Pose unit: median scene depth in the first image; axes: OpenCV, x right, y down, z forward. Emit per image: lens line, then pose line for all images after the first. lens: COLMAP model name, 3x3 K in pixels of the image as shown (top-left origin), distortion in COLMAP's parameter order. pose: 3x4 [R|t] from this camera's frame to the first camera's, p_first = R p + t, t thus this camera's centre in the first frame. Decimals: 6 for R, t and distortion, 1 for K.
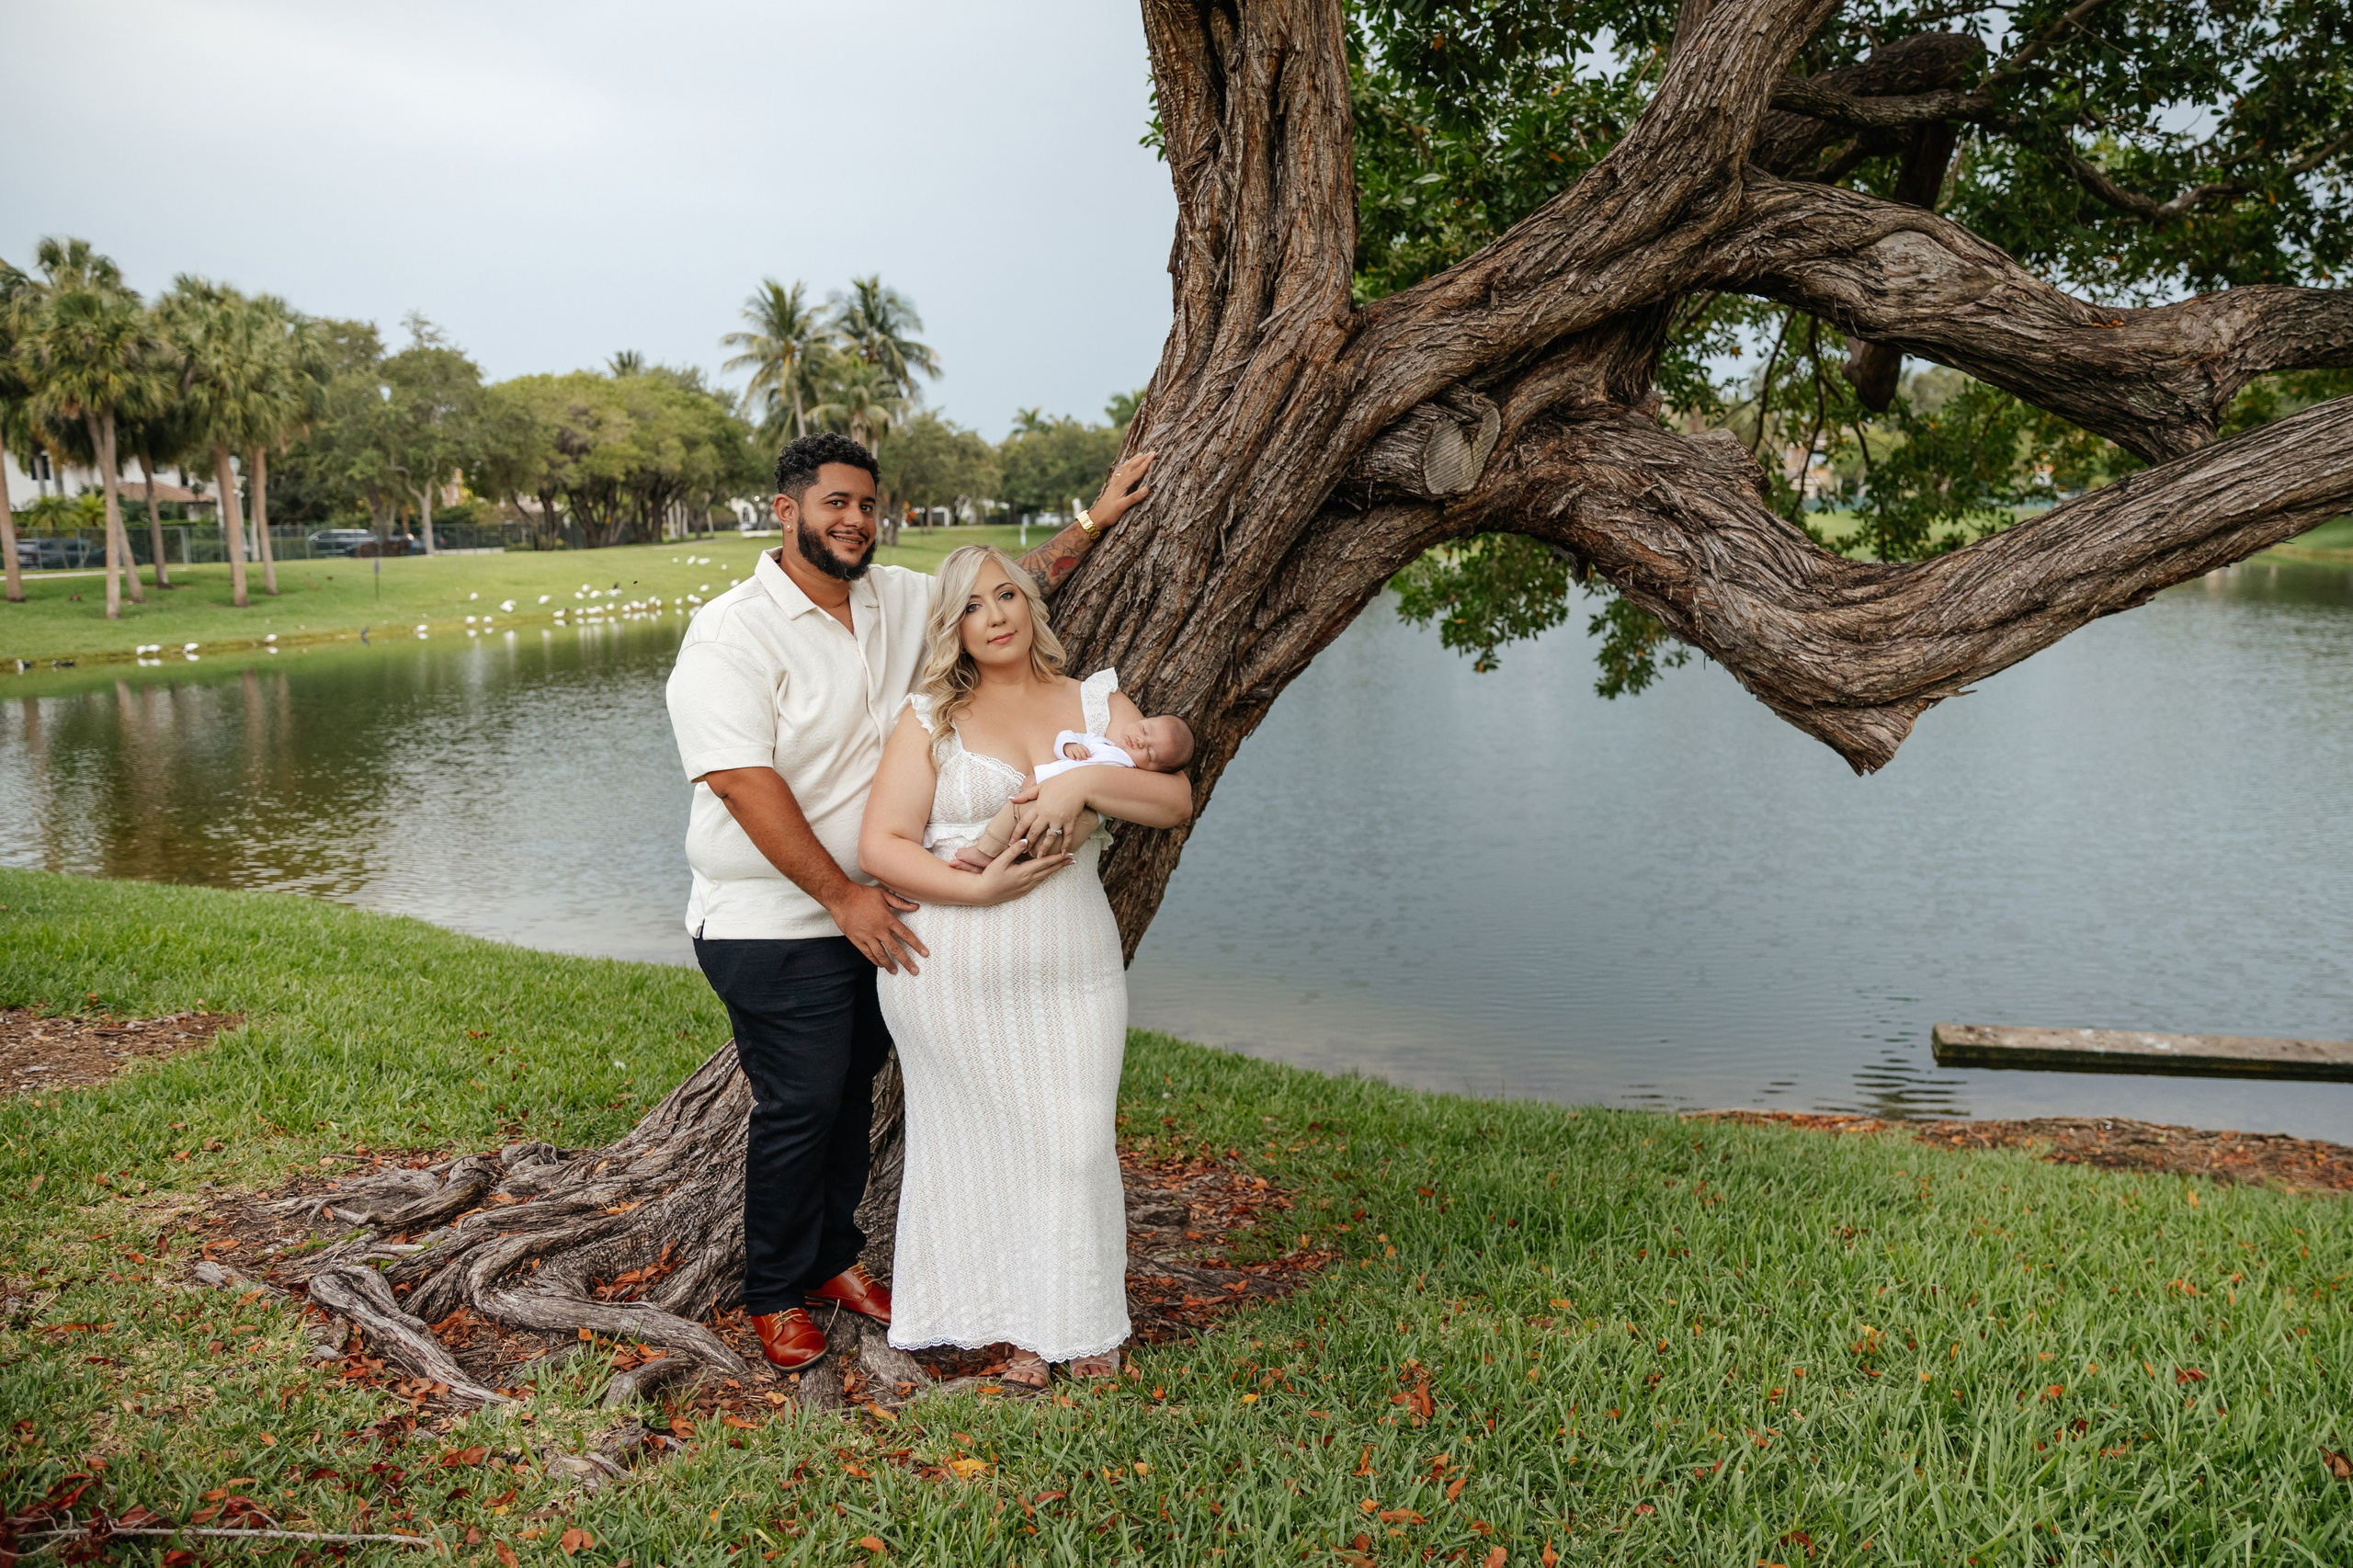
lens RADIAL K [[1865.4, 0, 1268.0], [0, 1865.4, 798.8], [0, 0, 1]] dist [-0.096425, 0.090539]
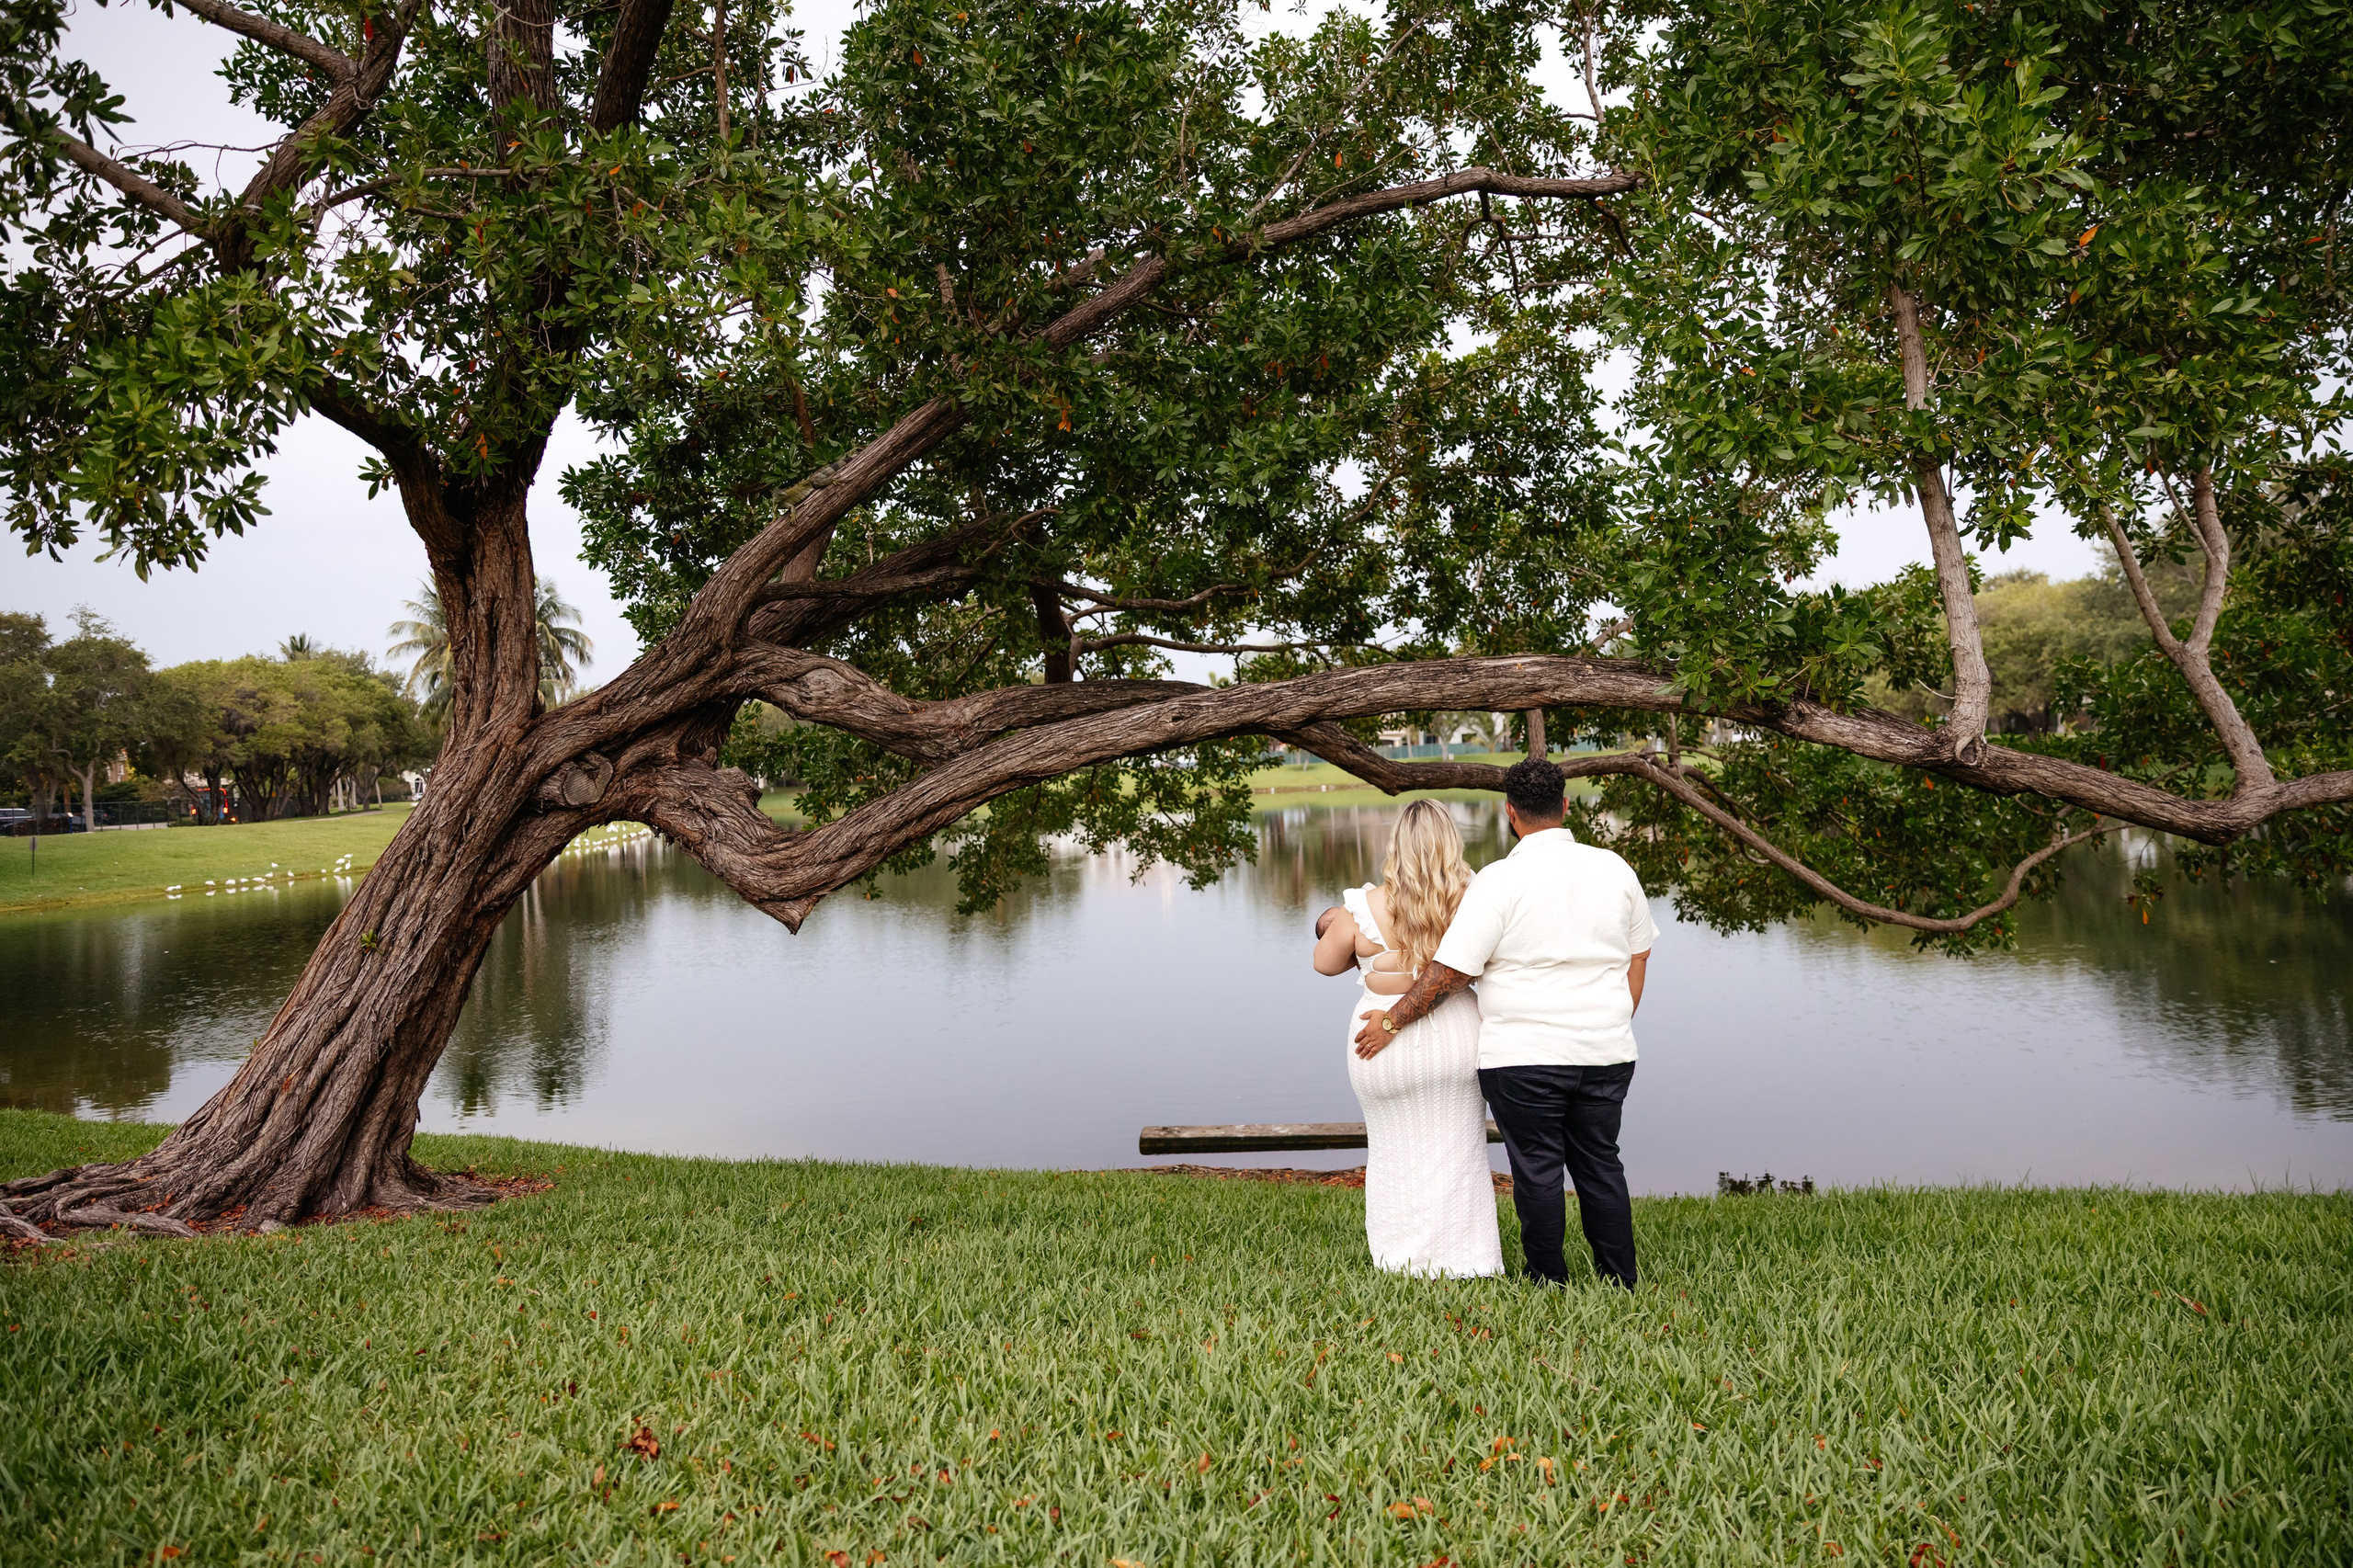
lens RADIAL K [[1759.8, 0, 1193.8], [0, 1759.8, 785.8], [0, 0, 1]] dist [-0.078711, 0.082423]
pose [[0.989726, -0.026327, 0.140530, 0.467120], [0.045880, 0.989401, -0.137772, 0.106802], [-0.135413, 0.142804, 0.980444, -0.934855]]
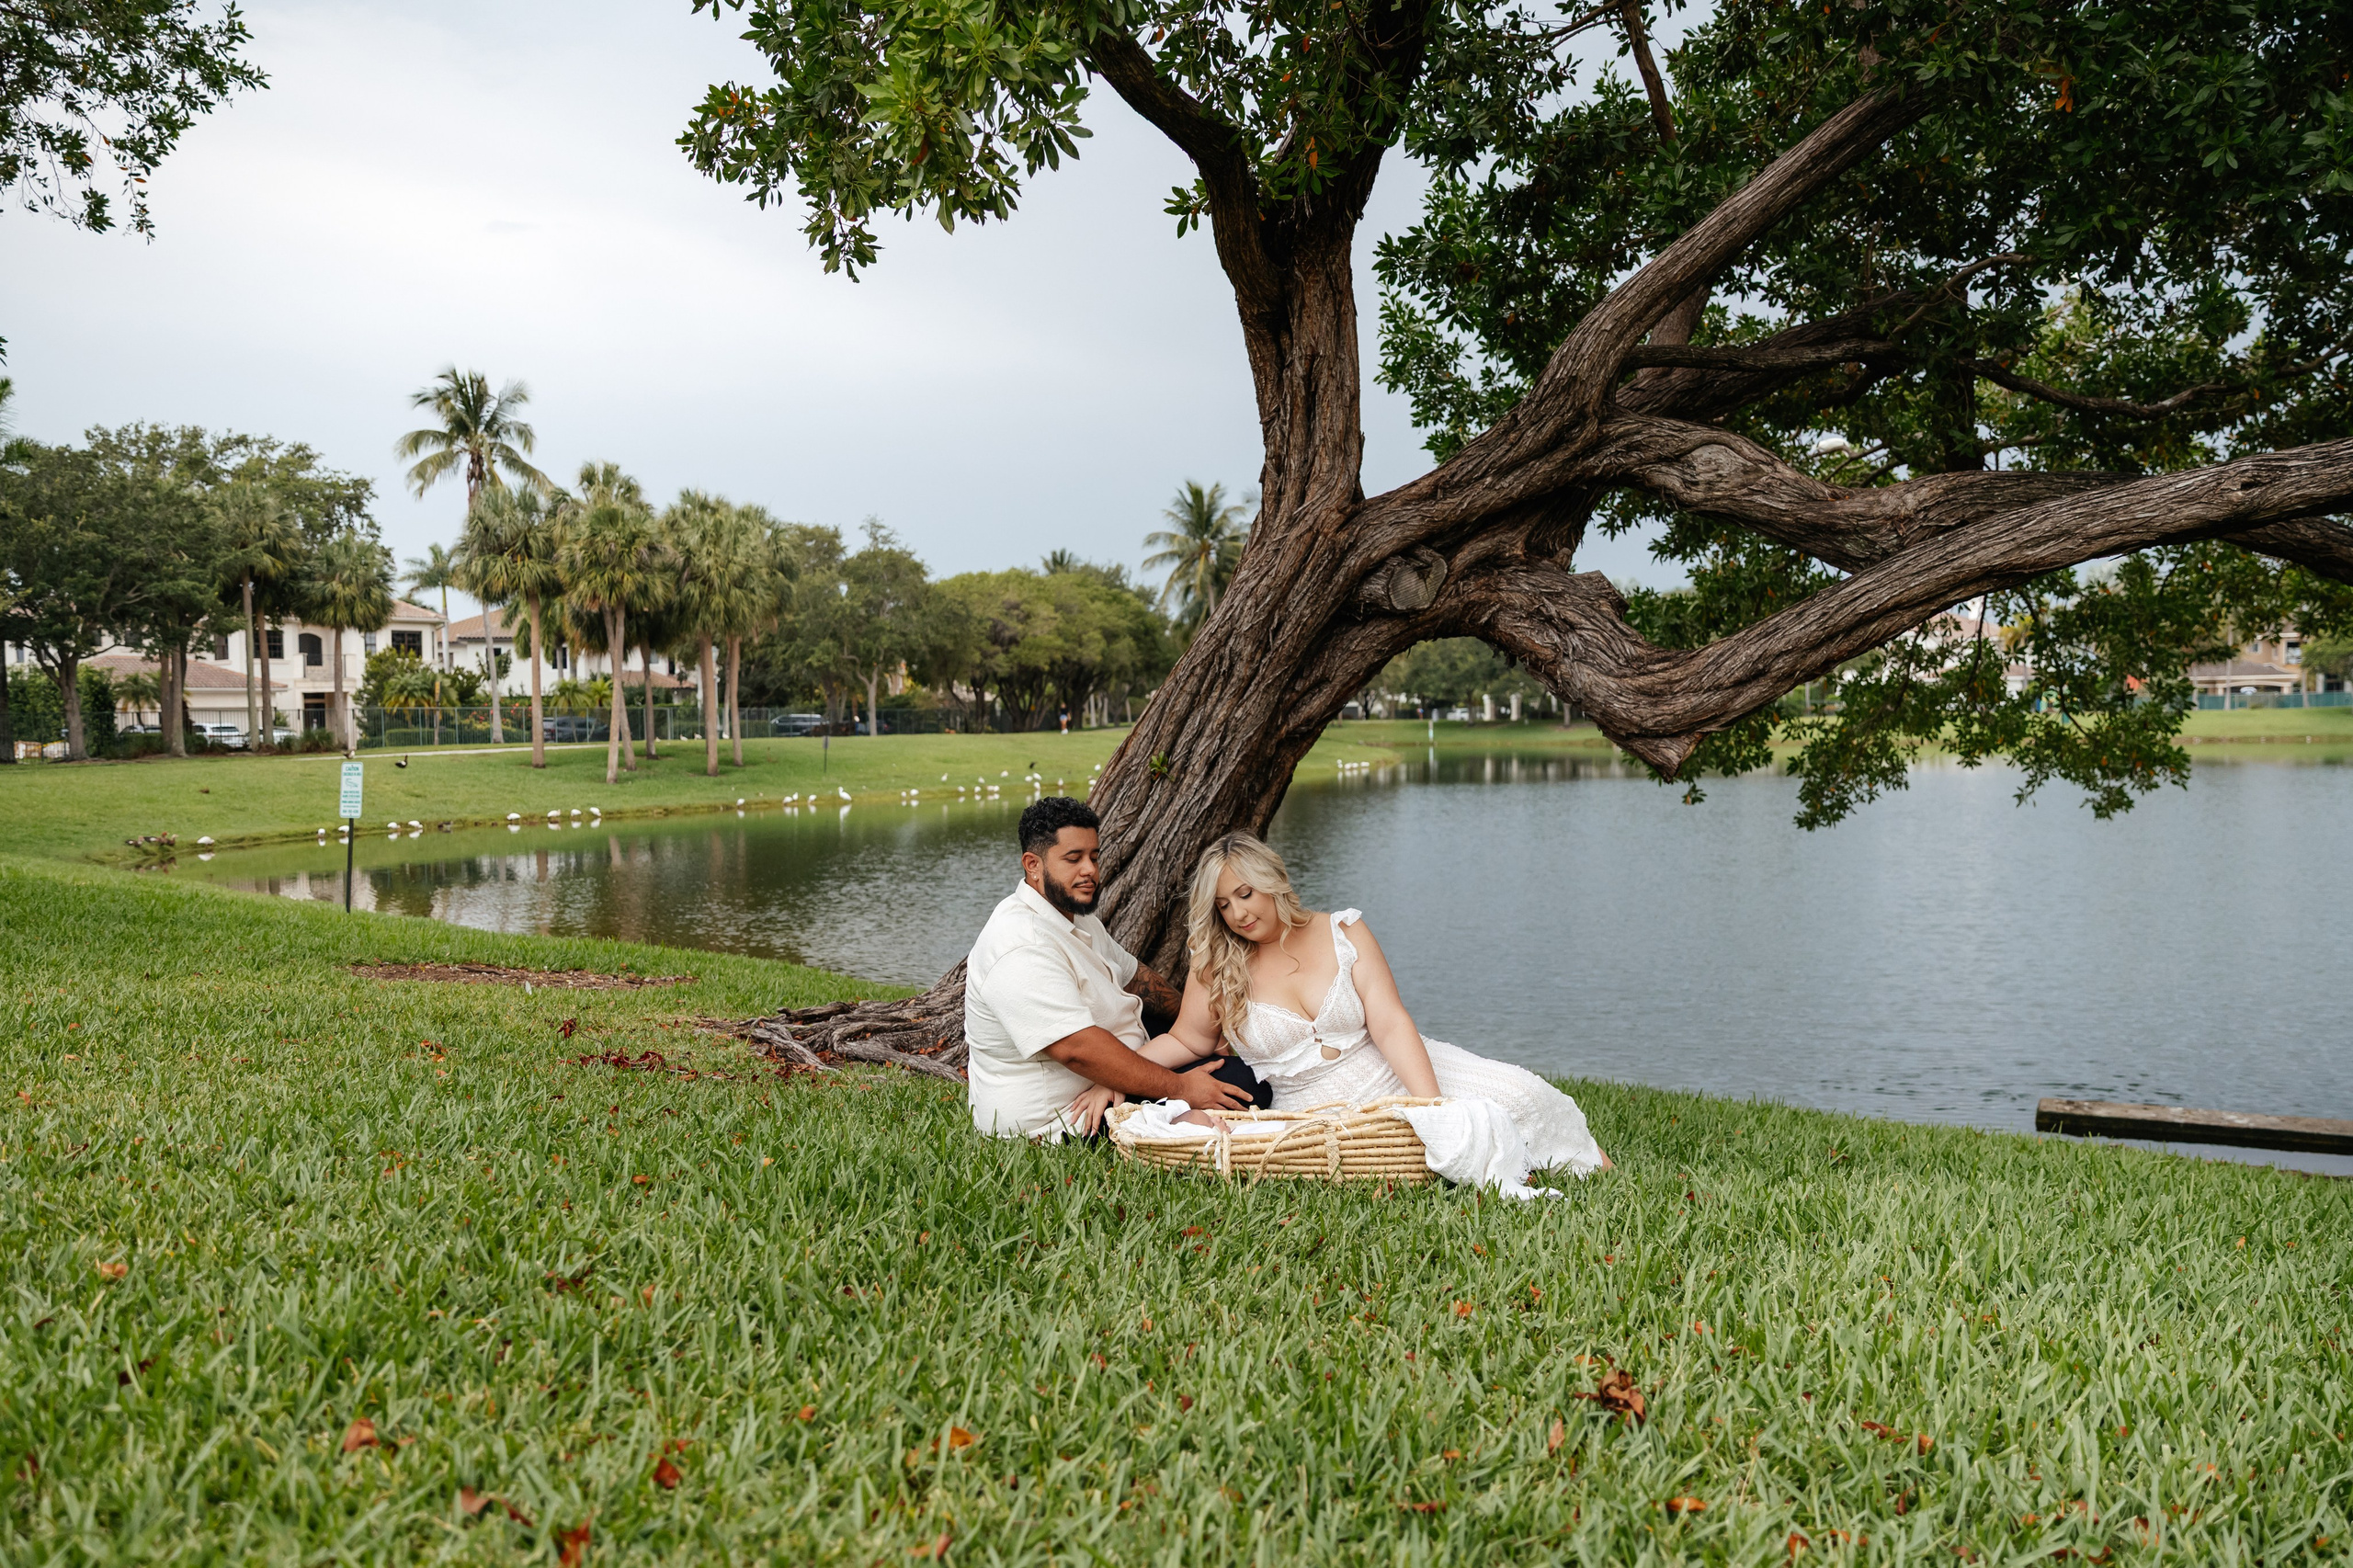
lens RADIAL K [[1925.4, 0, 1197.1], [0, 1925.4, 805.9], [0, 0, 1]] dist [-0.102914, 0.095417]
pose [[0.966222, 0.017774, -0.257097, 0.336717], [-0.044497, 0.994142, -0.098501, 0.177230], [0.253840, 0.106614, 0.961353, -0.642404]]
